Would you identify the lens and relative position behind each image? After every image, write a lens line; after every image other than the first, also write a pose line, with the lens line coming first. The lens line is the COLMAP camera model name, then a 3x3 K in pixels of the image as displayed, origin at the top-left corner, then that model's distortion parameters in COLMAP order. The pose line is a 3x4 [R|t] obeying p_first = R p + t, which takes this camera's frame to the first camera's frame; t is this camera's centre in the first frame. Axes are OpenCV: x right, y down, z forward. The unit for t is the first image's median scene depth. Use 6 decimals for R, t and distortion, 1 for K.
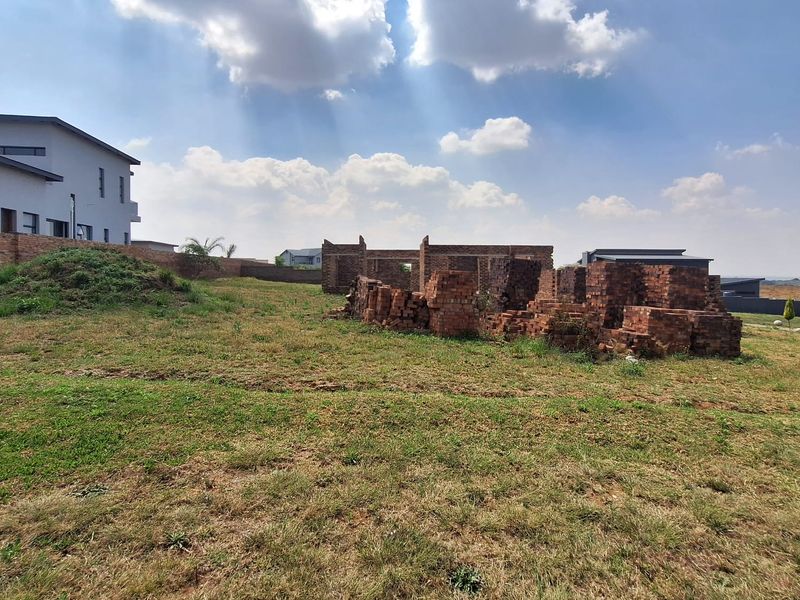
lens RADIAL K [[430.3, 0, 406.5], [0, 430.3, 276.5], [0, 0, 1]] dist [-0.002043, 0.003334]
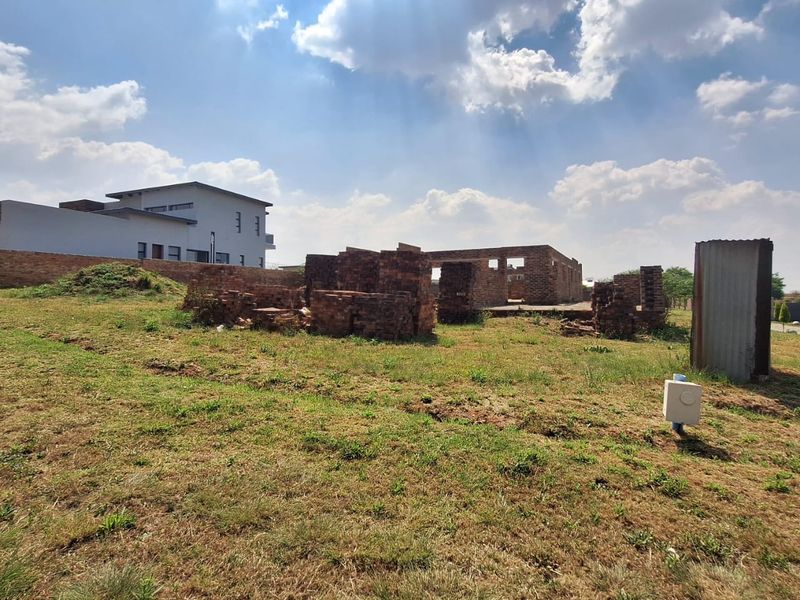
lens RADIAL K [[430.3, 0, 406.5], [0, 430.3, 276.5], [0, 0, 1]] dist [-0.002043, 0.003334]
pose [[0.873517, -0.031916, -0.485747, 0.480403], [0.007418, 0.998605, -0.052274, 0.036634], [0.486737, 0.042059, 0.872535, 0.069212]]
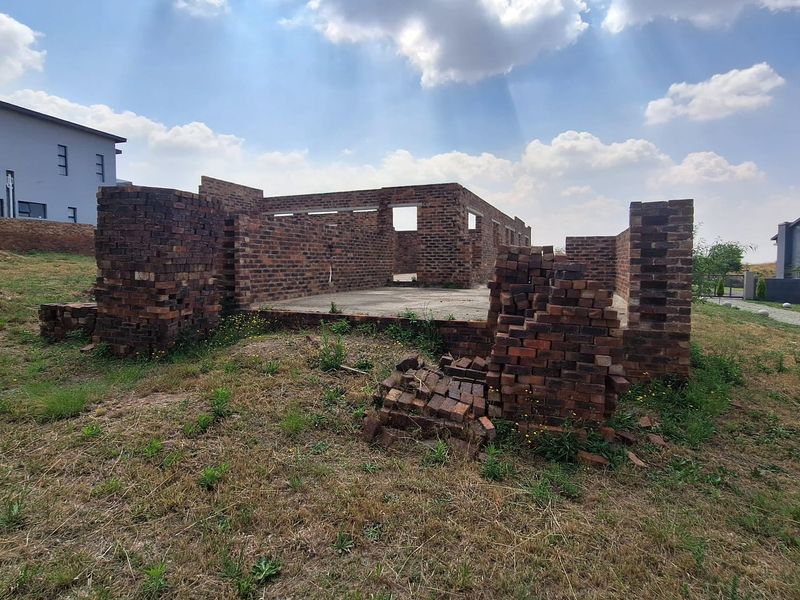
lens RADIAL K [[430.3, 0, 406.5], [0, 430.3, 276.5], [0, 0, 1]] dist [-0.002043, 0.003334]
pose [[0.911240, 0.011162, -0.411724, 0.463185], [-0.001389, 0.999710, 0.024027, 0.025725], [0.411873, -0.021323, 0.910992, 0.468665]]
